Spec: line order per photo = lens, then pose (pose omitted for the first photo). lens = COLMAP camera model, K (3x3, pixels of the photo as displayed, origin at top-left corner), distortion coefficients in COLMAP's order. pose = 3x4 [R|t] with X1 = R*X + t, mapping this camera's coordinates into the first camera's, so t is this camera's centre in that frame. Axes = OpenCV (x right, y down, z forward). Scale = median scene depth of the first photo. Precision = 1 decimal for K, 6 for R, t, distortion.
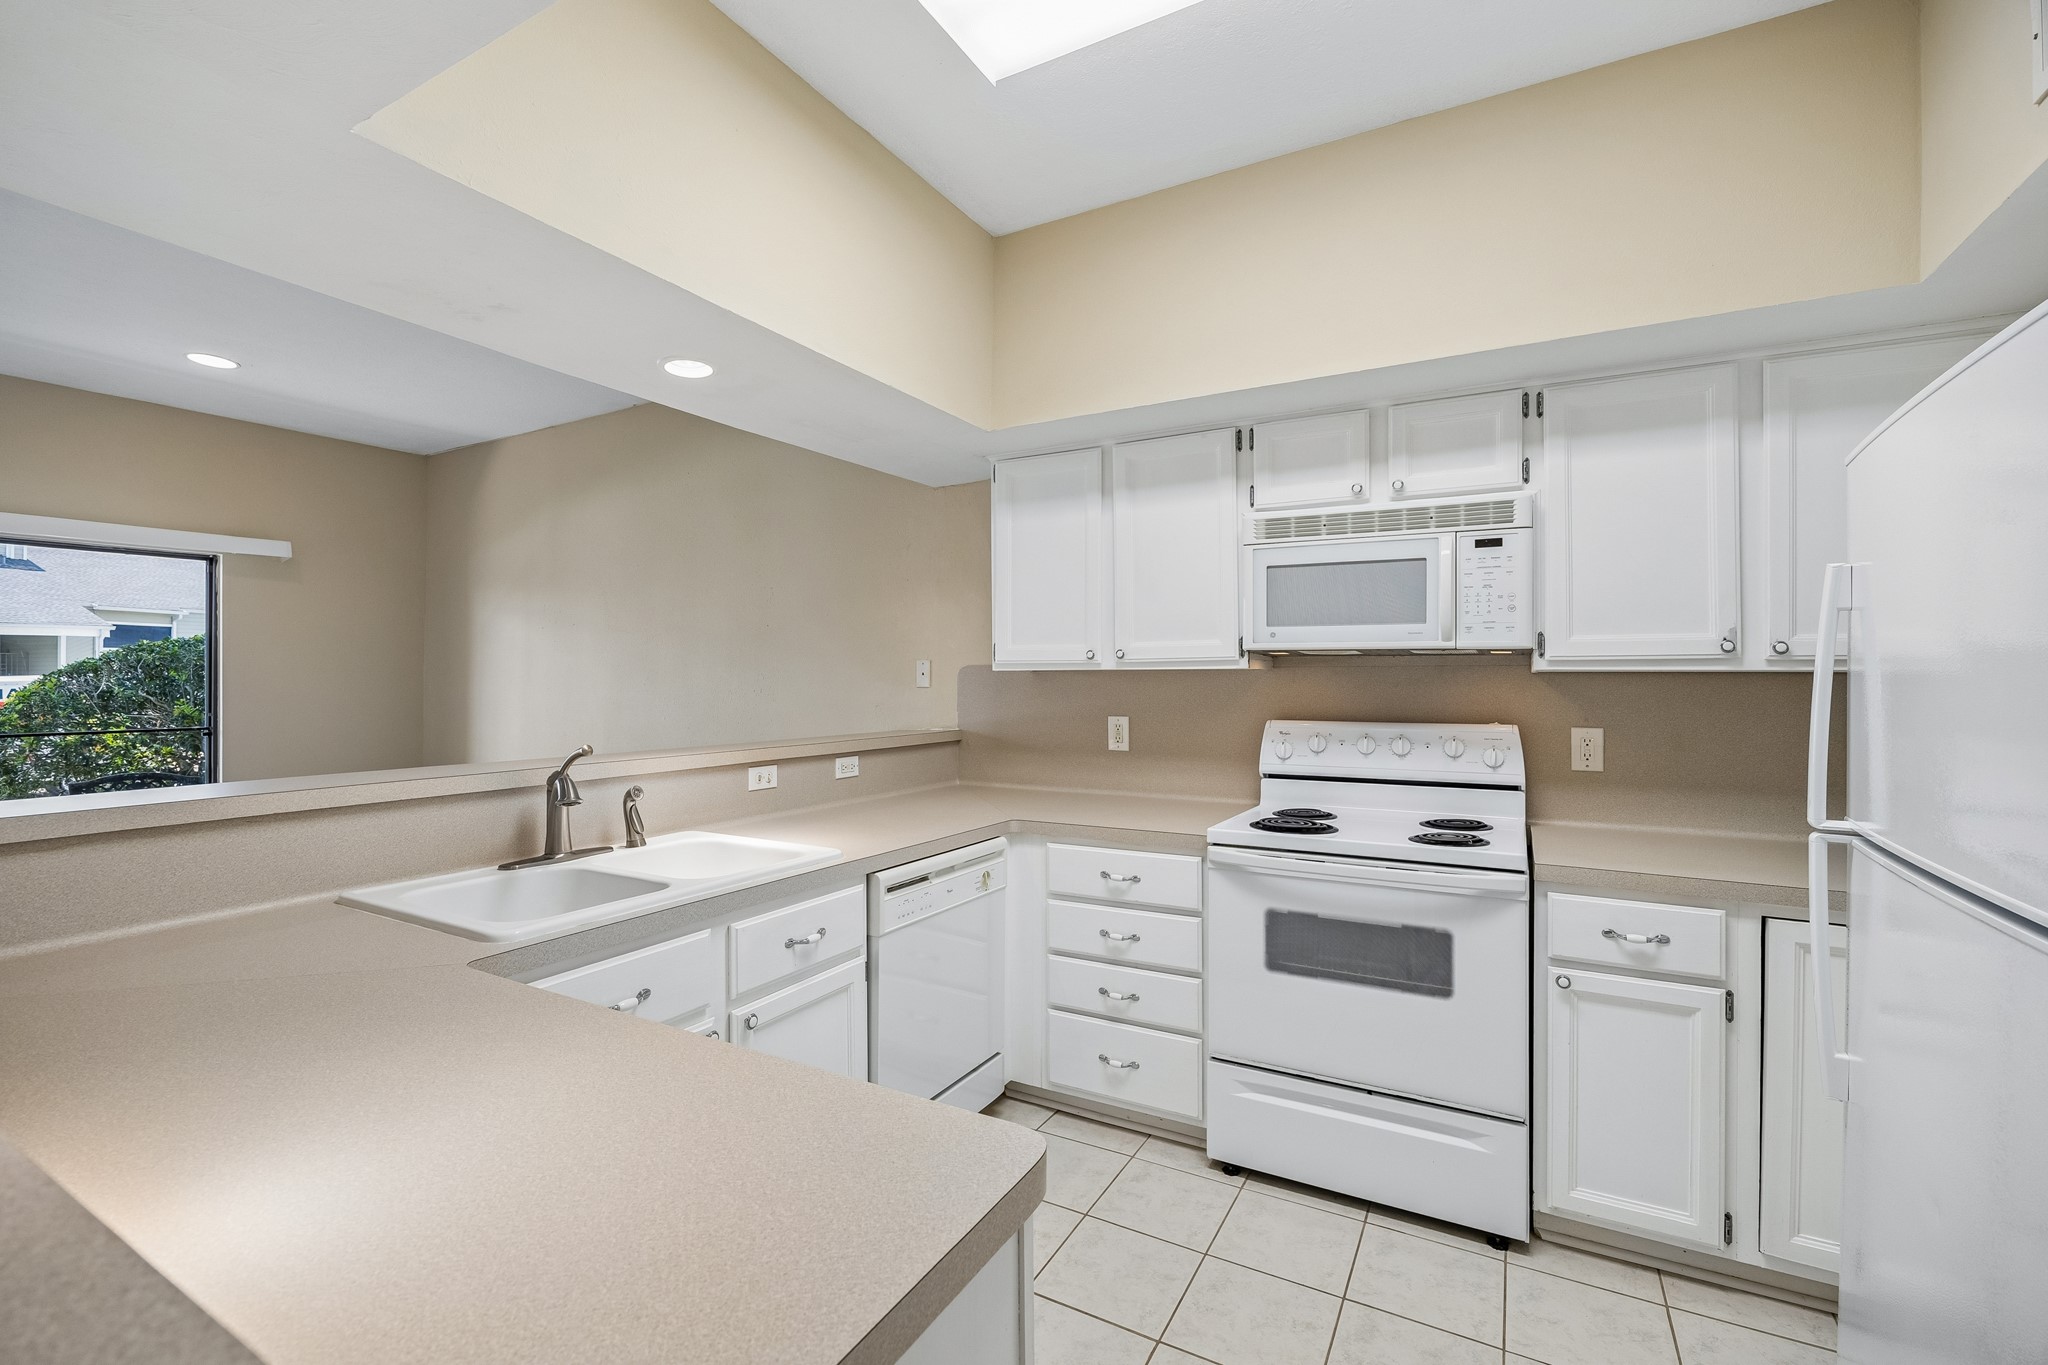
lens RADIAL K [[884.0, 0, 1019.3], [0, 884.0, 678.2], [0, 0, 1]] dist [-0.015696, -0.000369]
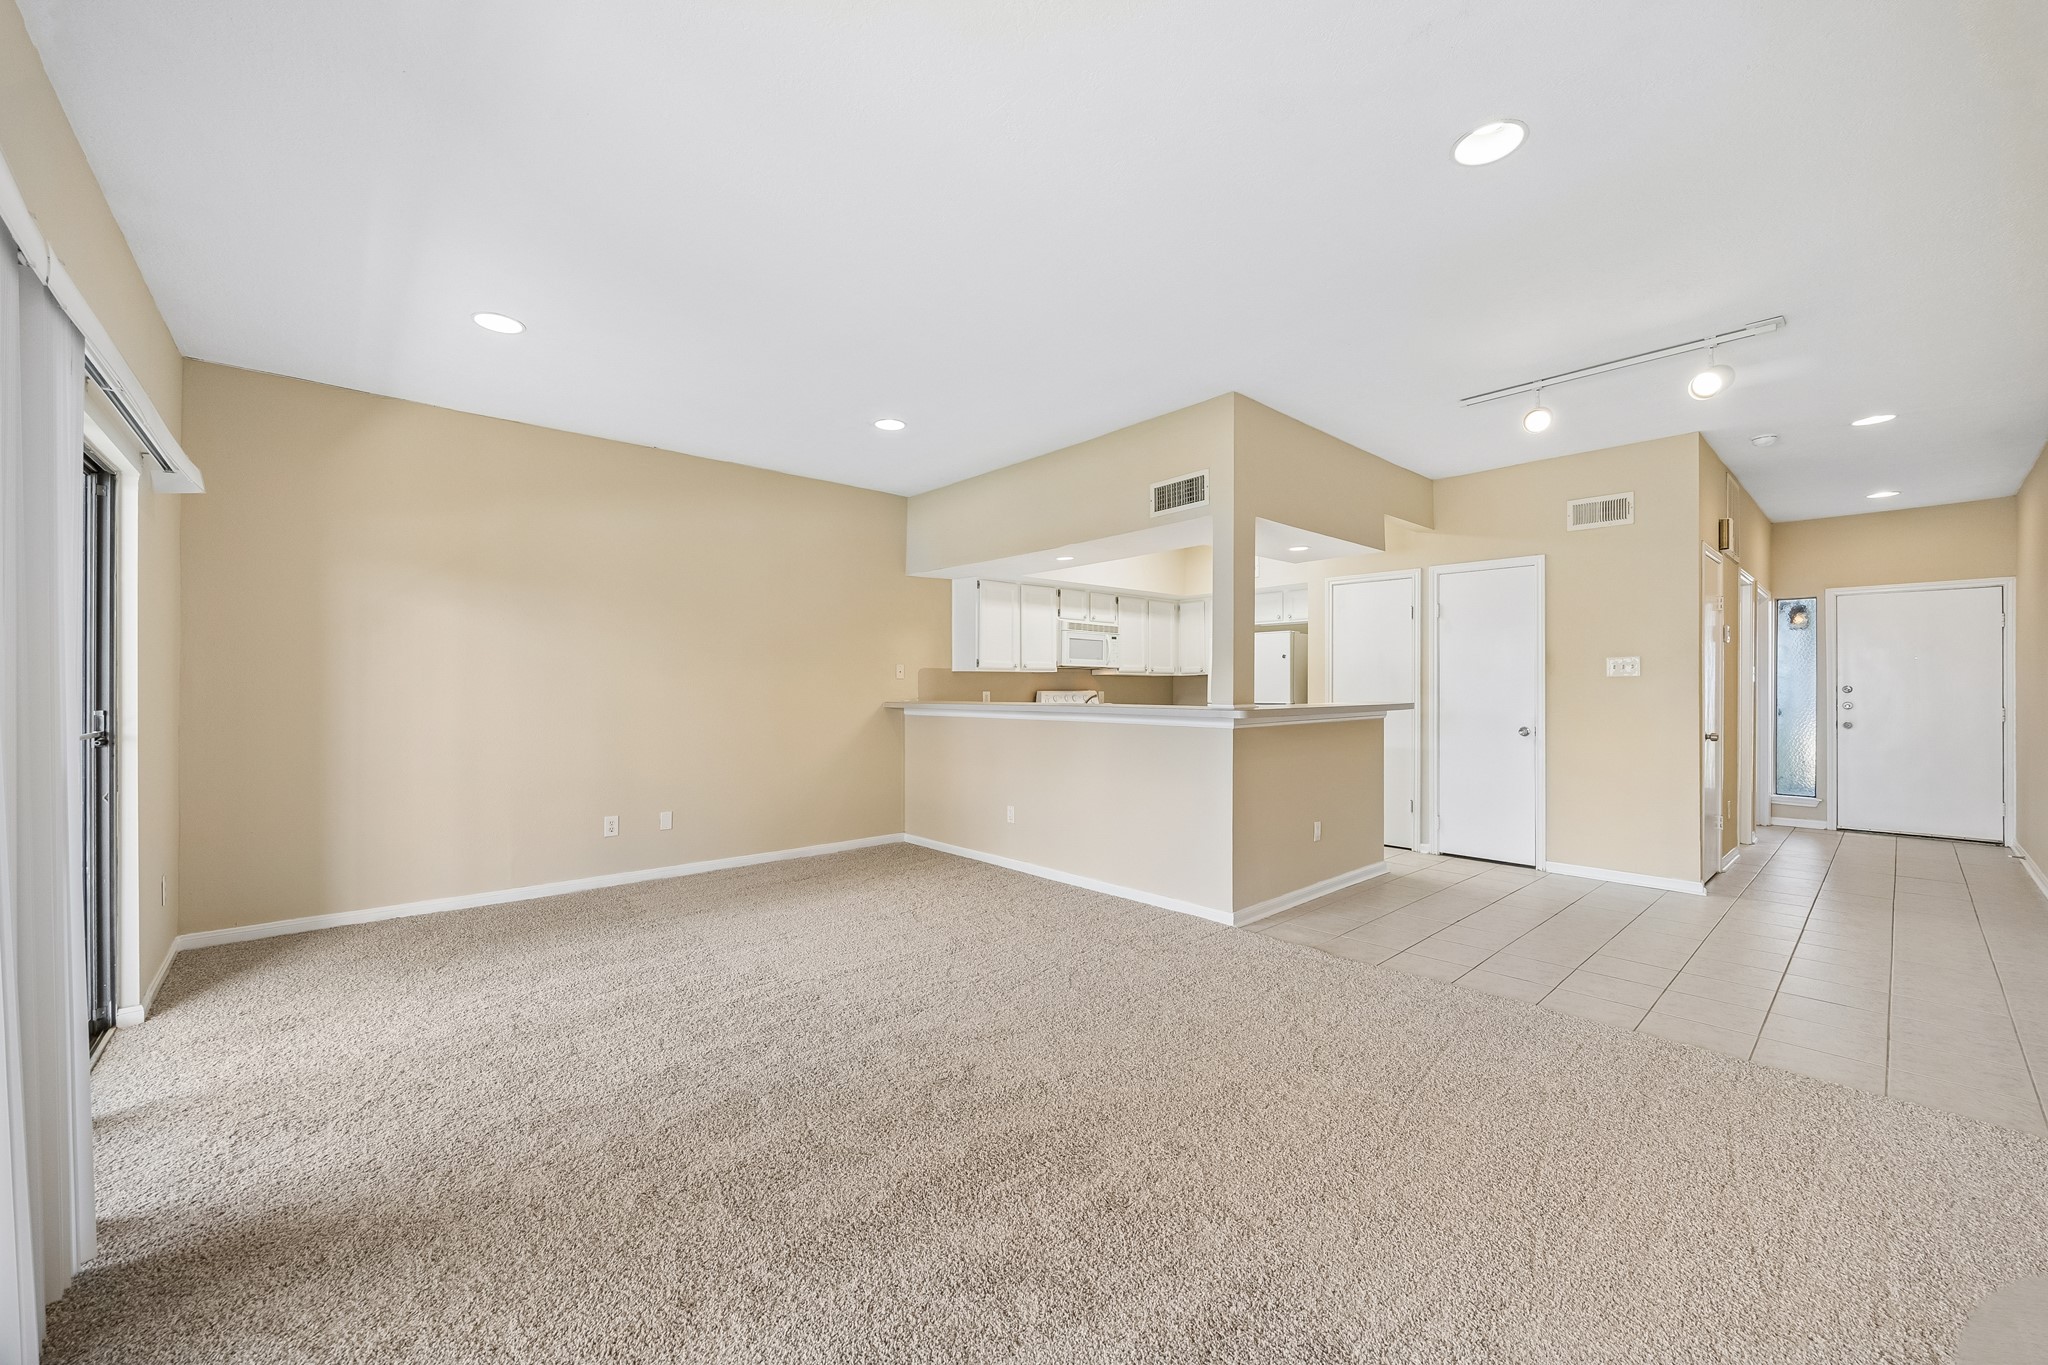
lens RADIAL K [[780.8, 0, 1024.0], [0, 780.8, 682.5], [0, 0, 1]] dist [-0.002390, -0.000253]
pose [[0.323244, 0.004615, 0.946304, -2.539133], [-0.000088, 0.999988, -0.004847, 0.041951], [-0.946316, 0.001483, 0.323241, 0.313228]]
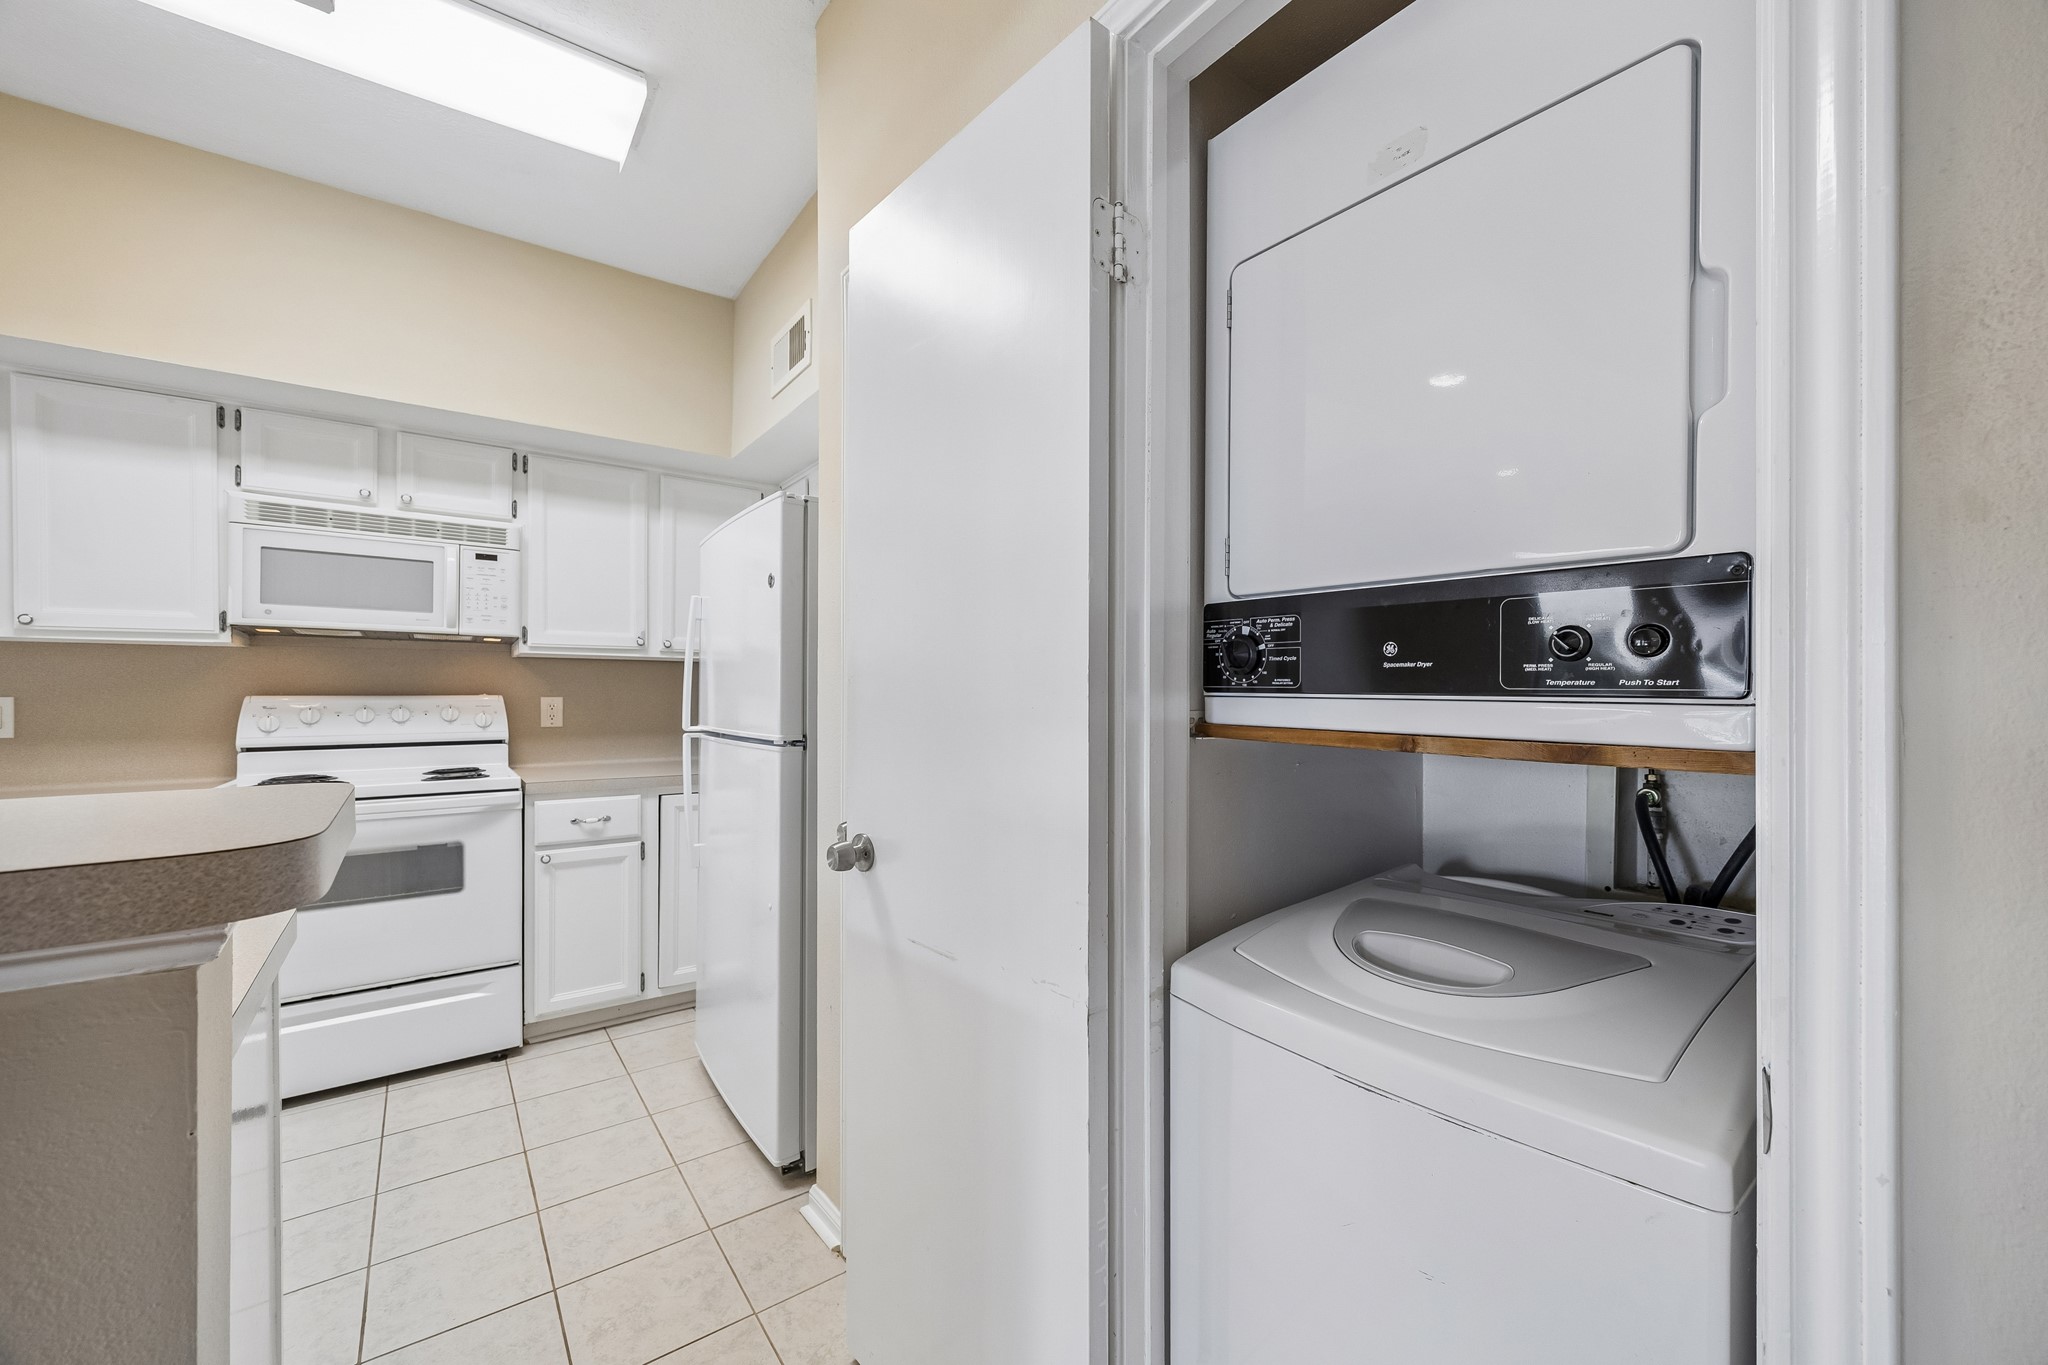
lens RADIAL K [[780.8, 0, 1024.0], [0, 780.8, 682.5], [0, 0, 1]] dist [-0.002390, -0.000253]
pose [[0.403148, 0.009337, 0.915087, -0.222192], [-0.003104, 0.999956, -0.008836, 0.045538], [-0.915130, 0.000721, 0.403159, -0.231593]]
